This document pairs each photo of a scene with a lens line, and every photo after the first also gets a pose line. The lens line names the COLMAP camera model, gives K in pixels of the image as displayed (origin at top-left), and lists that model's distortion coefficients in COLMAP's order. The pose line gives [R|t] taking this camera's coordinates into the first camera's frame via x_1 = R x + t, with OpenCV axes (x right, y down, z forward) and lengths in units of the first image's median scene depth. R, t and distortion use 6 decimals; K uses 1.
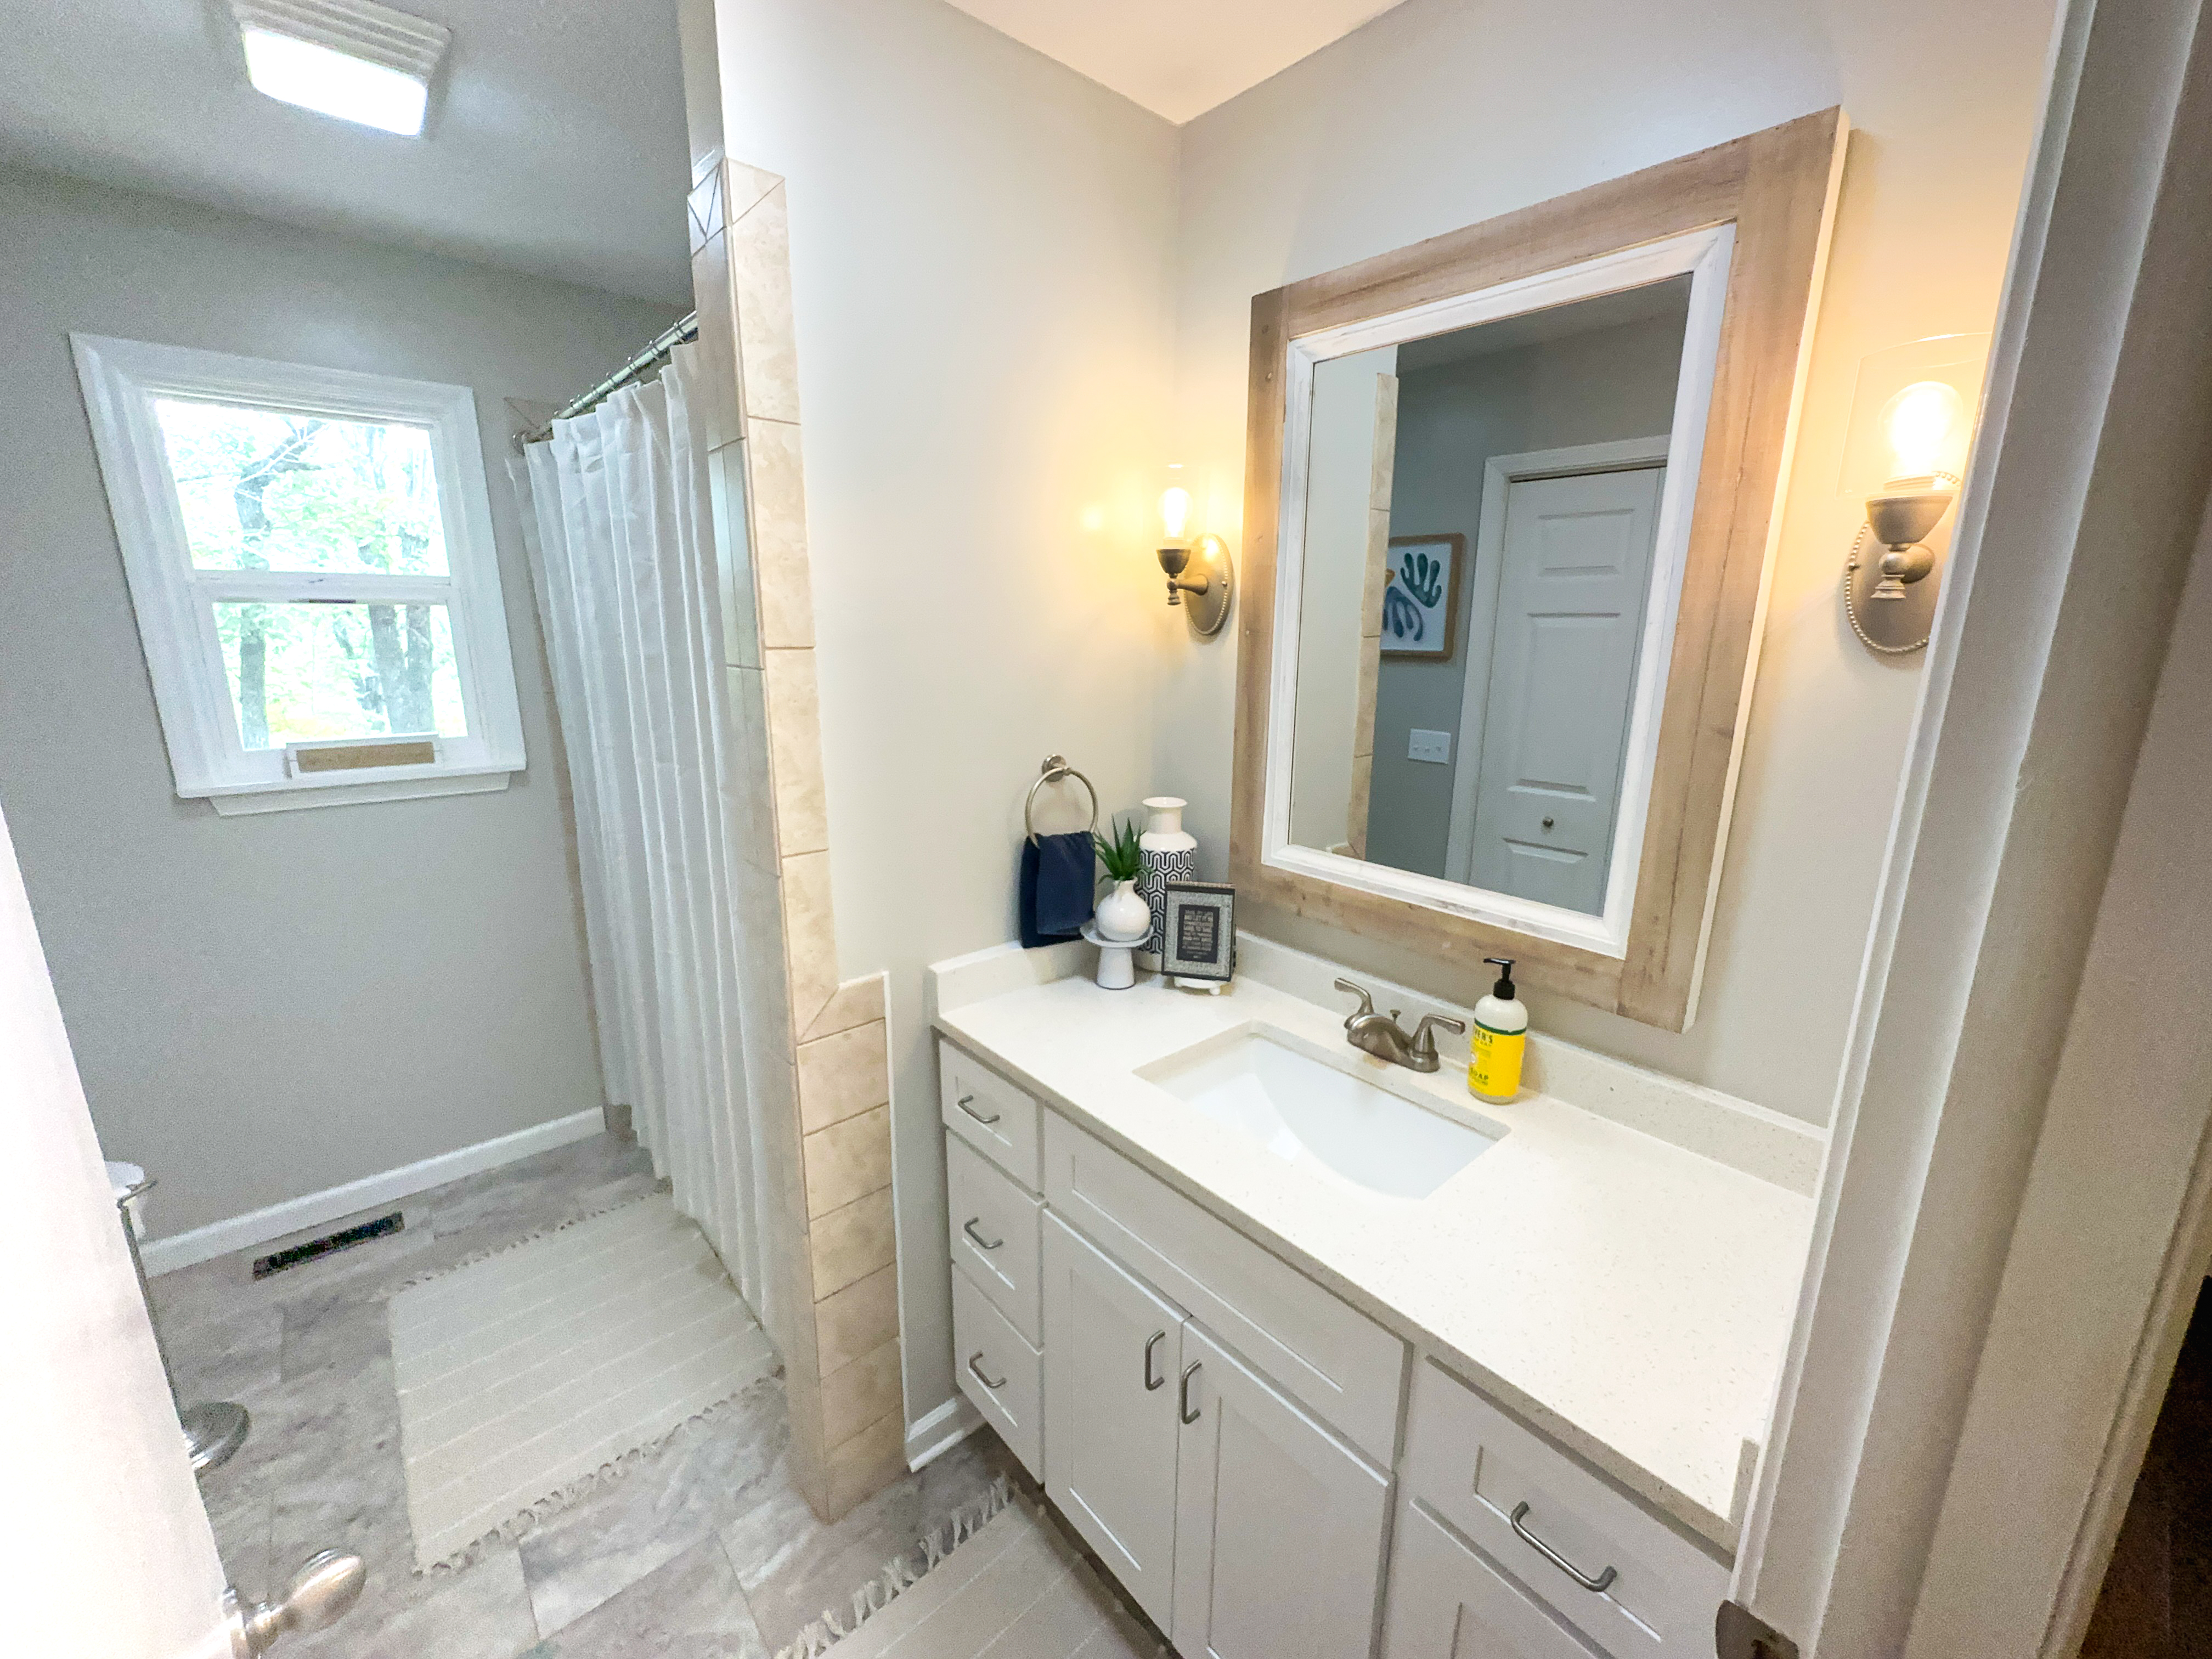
lens RADIAL K [[888.5, 0, 1106.8], [0, 888.5, 827.9], [0, 0, 1]] dist [-0.004501, 0.000889]
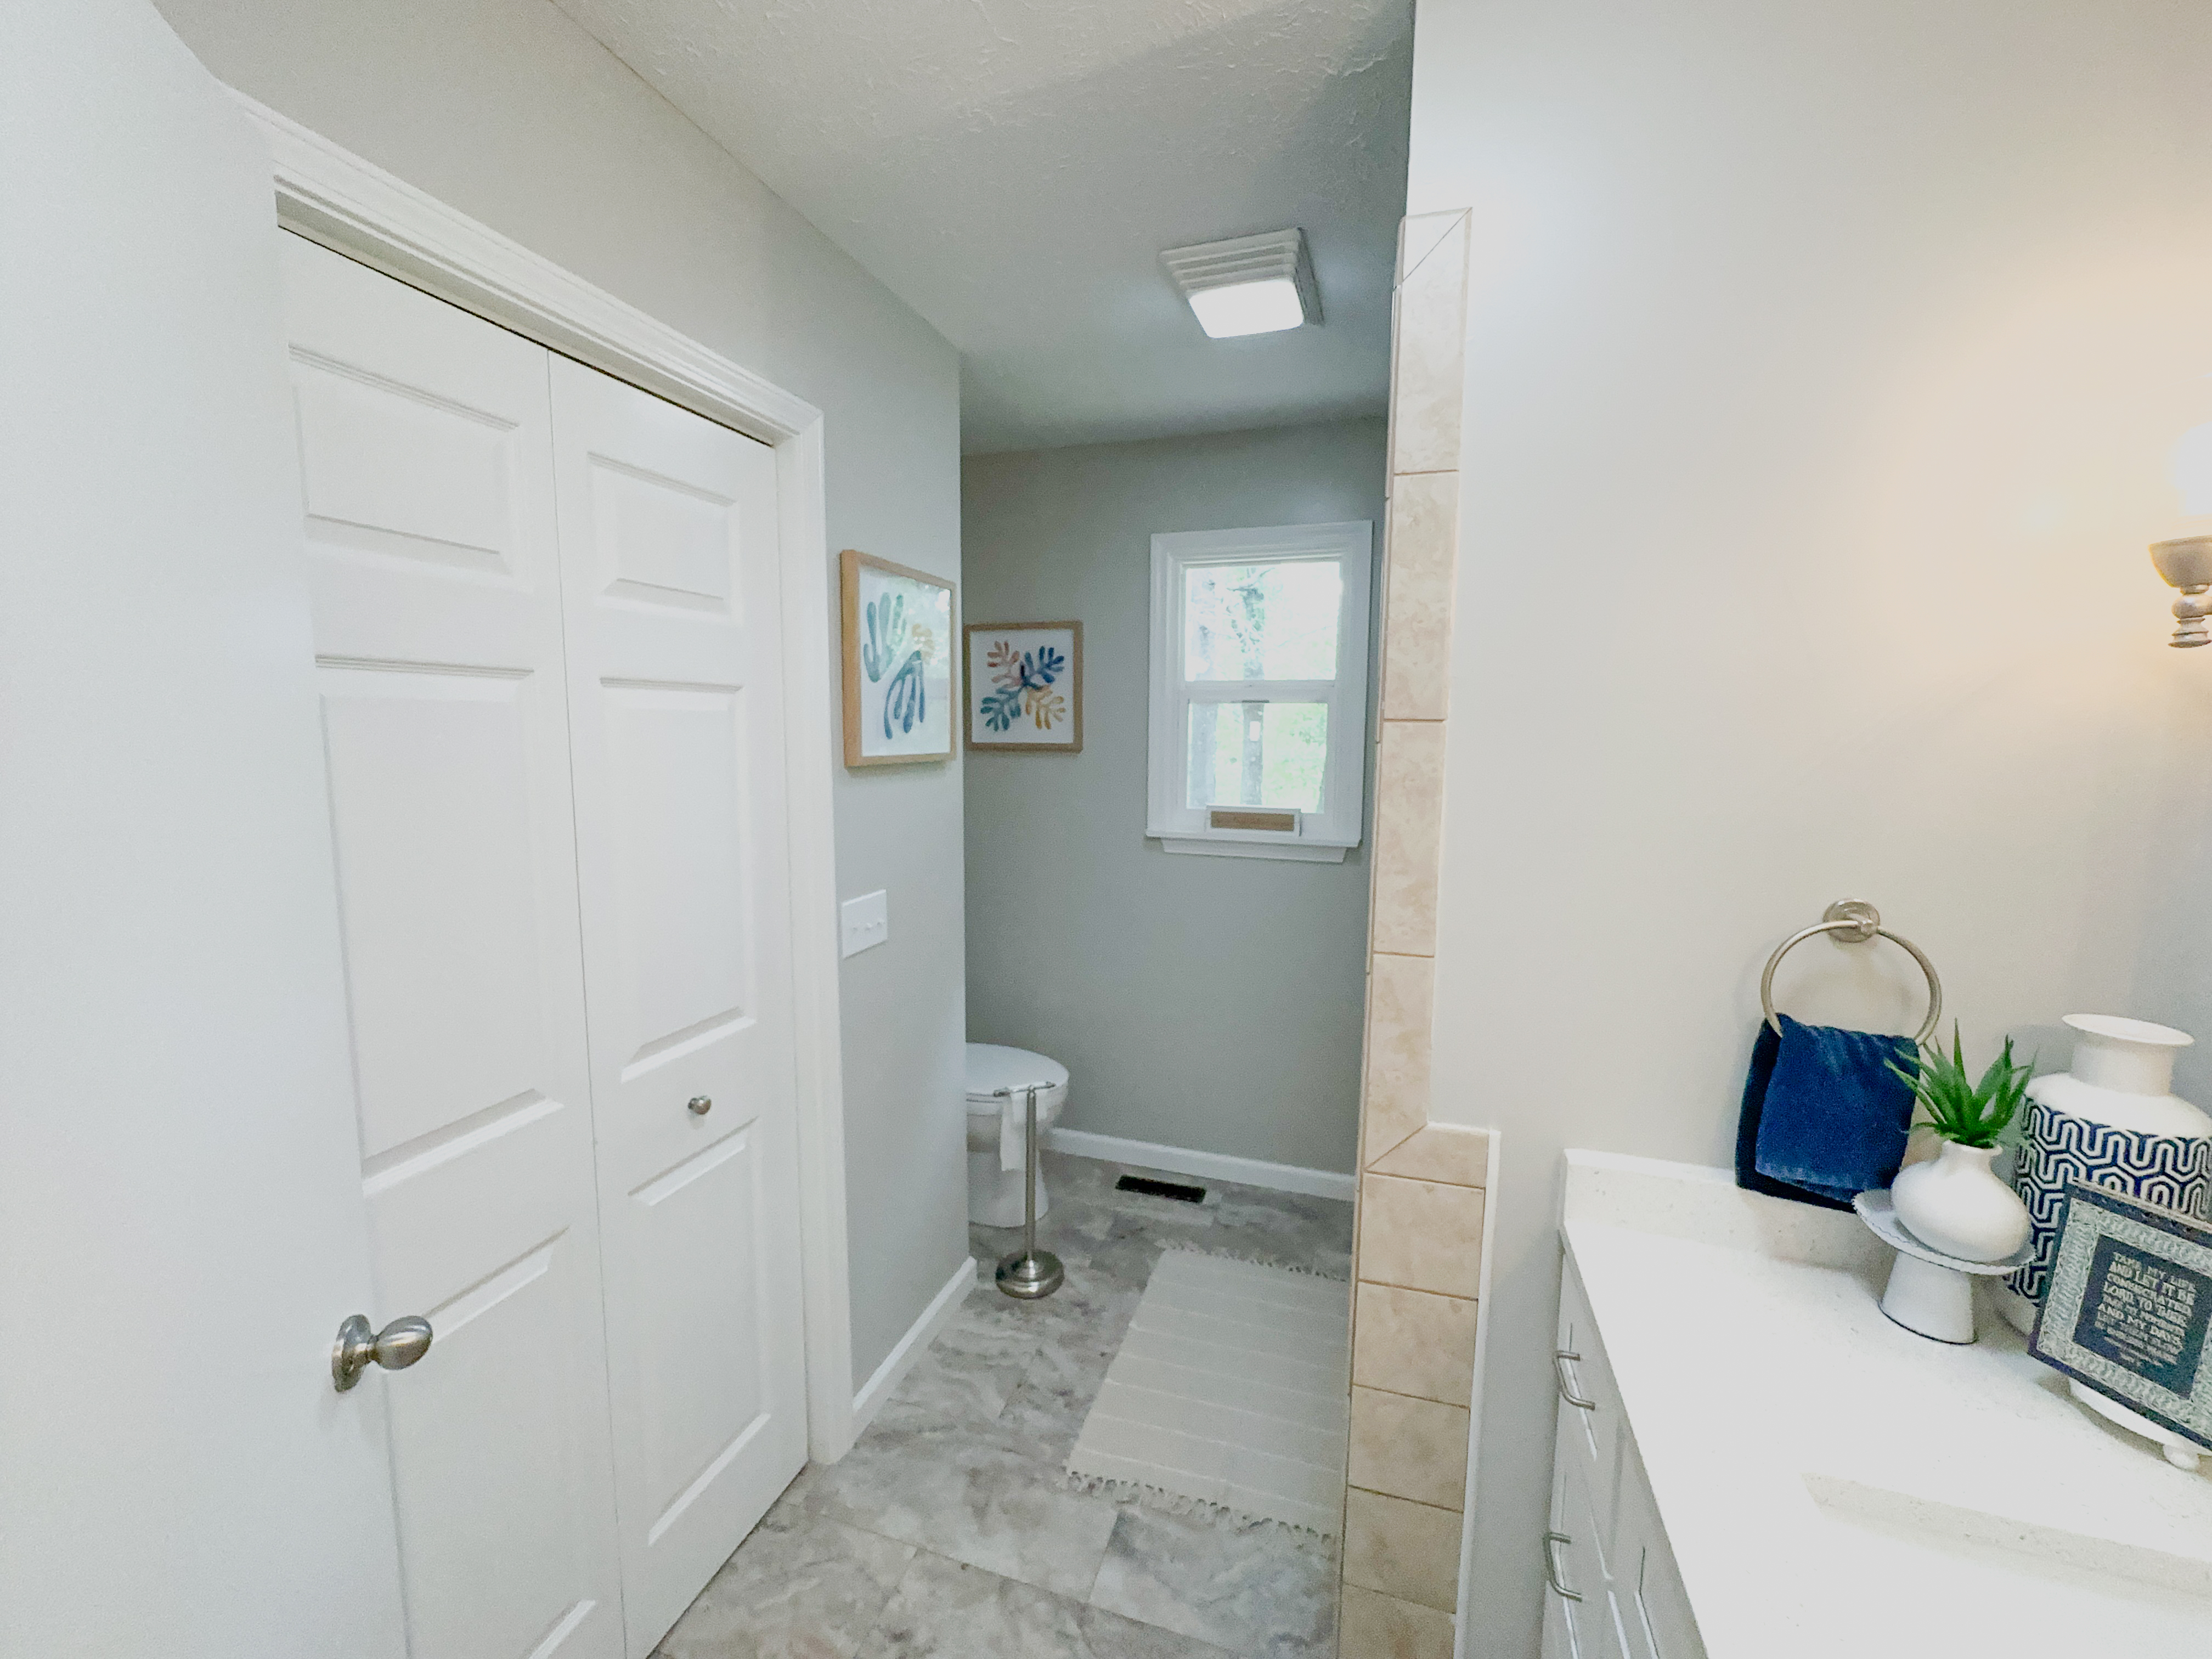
lens RADIAL K [[888.5, 0, 1106.1], [0, 888.5, 827.9], [0, 0, 1]] dist [-0.004501, 0.000889]
pose [[0.508767, 0.092984, -0.855868, 0.197660], [-0.199330, 0.979859, -0.012036, -0.019801], [0.837510, 0.176724, 0.517054, 0.234281]]
